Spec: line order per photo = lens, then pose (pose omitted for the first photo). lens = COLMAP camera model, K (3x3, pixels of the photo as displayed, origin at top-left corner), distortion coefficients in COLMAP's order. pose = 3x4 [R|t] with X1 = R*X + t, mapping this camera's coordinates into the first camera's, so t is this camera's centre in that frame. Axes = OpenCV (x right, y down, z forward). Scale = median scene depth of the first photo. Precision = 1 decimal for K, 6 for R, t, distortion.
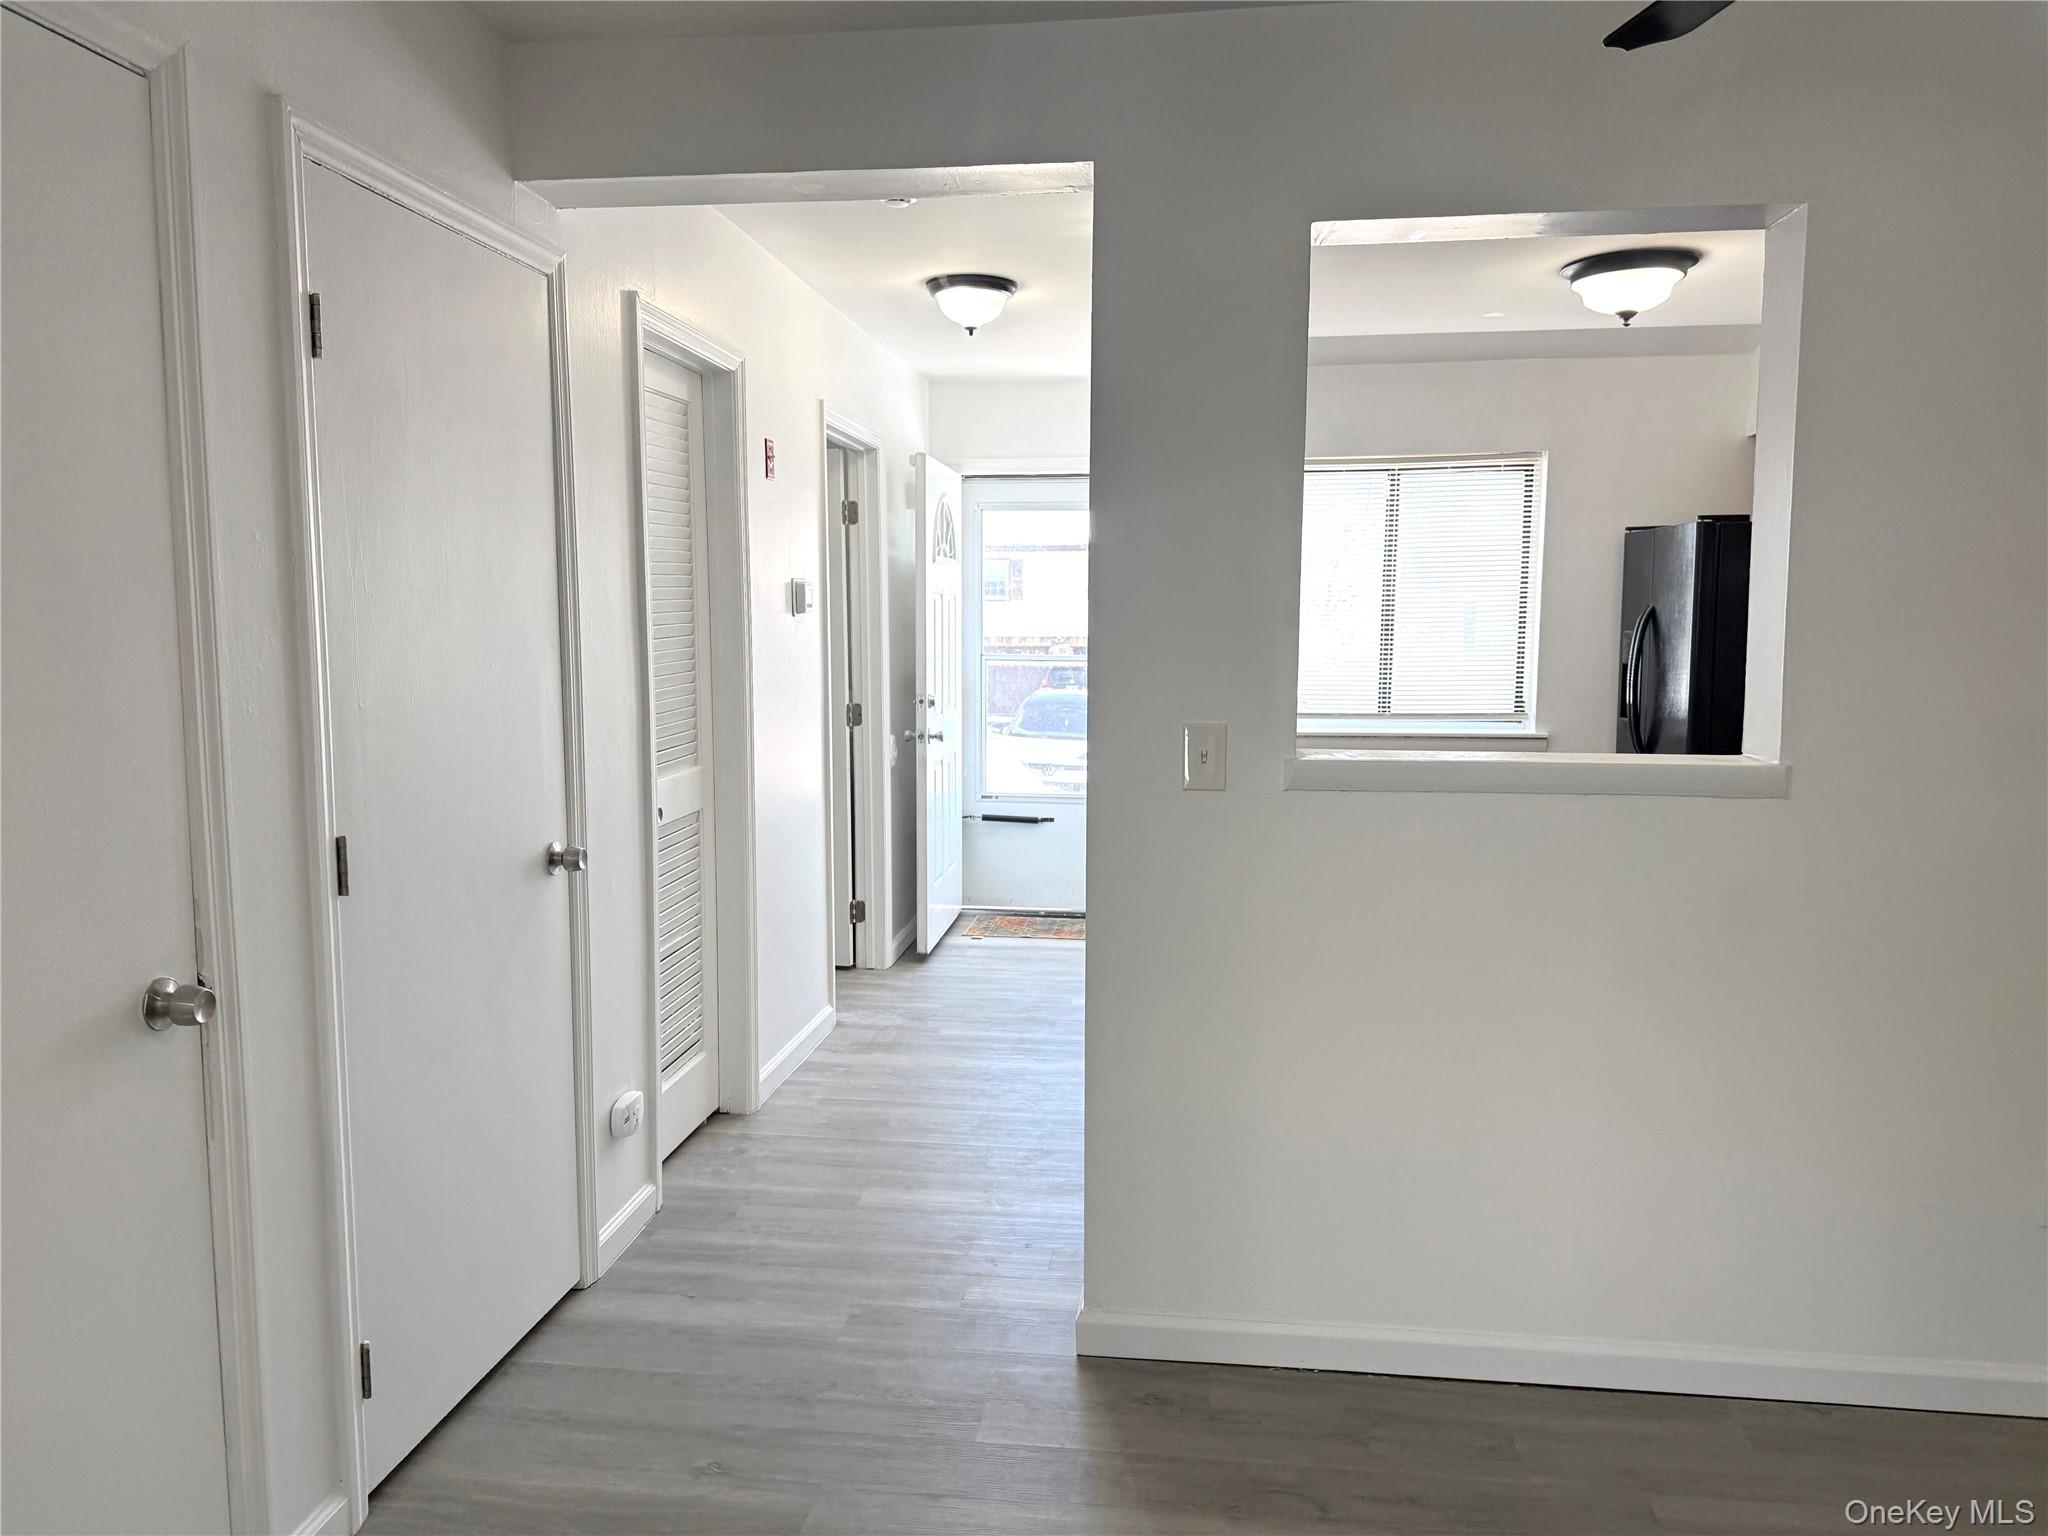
lens RADIAL K [[1437.5, 0, 1022.5], [0, 1437.5, 760.4], [0, 0, 1]] dist [0.095348, -0.117631]
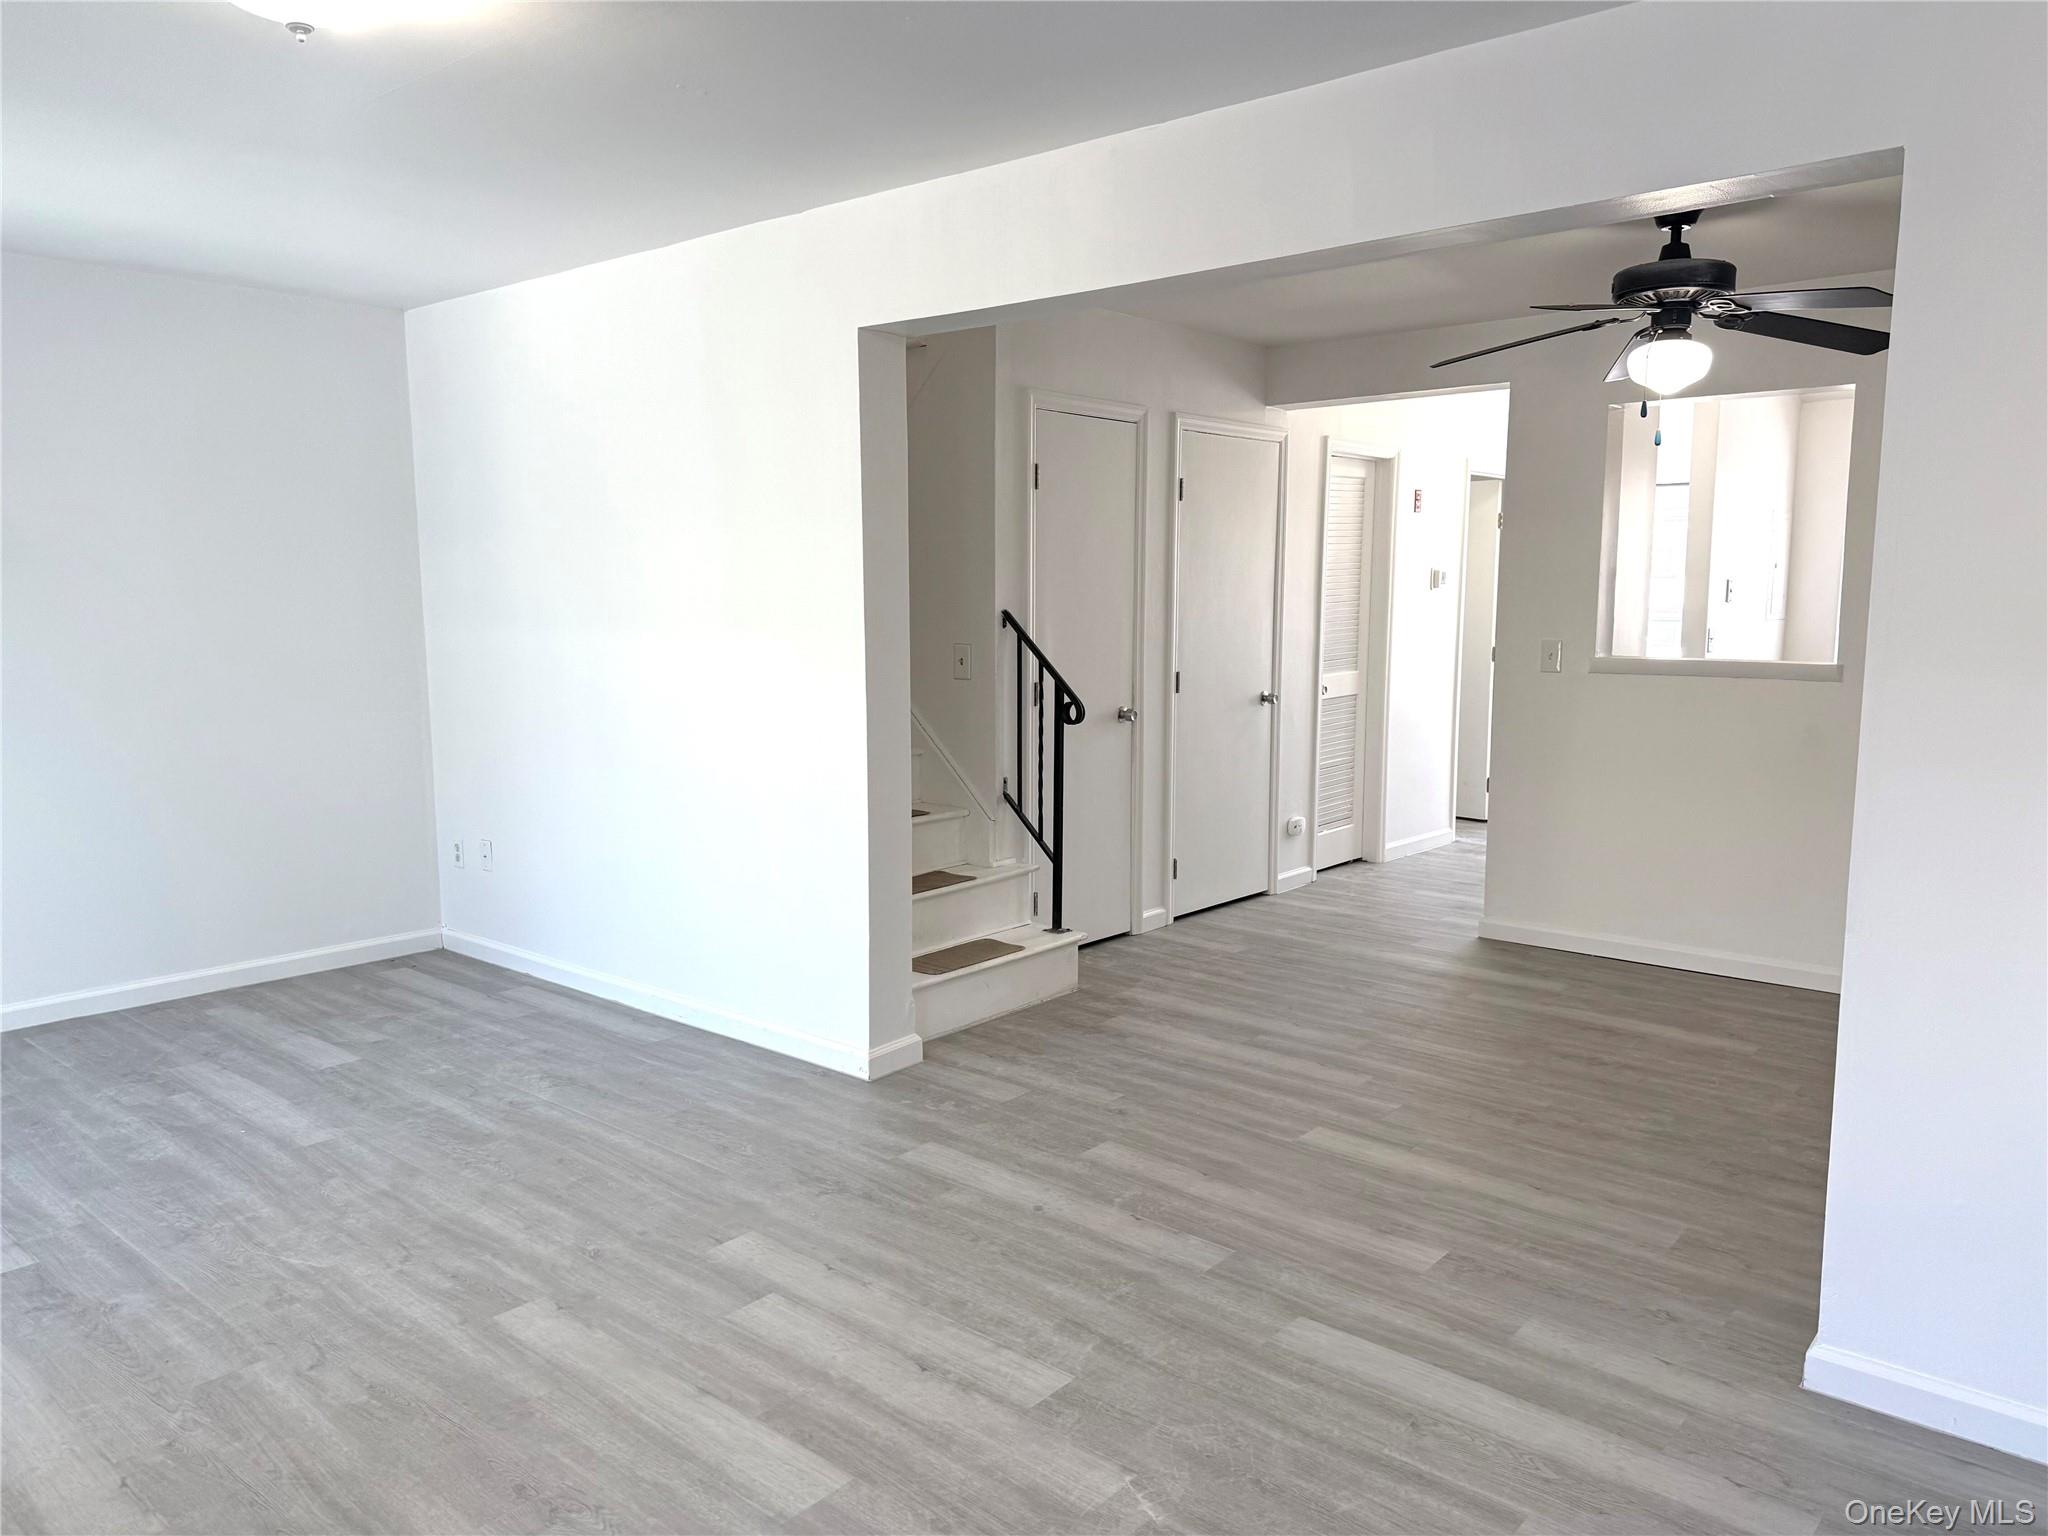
lens RADIAL K [[1407.7, 0, 1011.2], [0, 1407.7, 764.3], [0, 0, 1]] dist [0.132406, -0.107819]
pose [[0.832660, 0.069939, -0.549351, 0.592884], [-0.057380, 0.997550, 0.040028, 0.108739], [0.550804, -0.001808, 0.834633, -1.110188]]
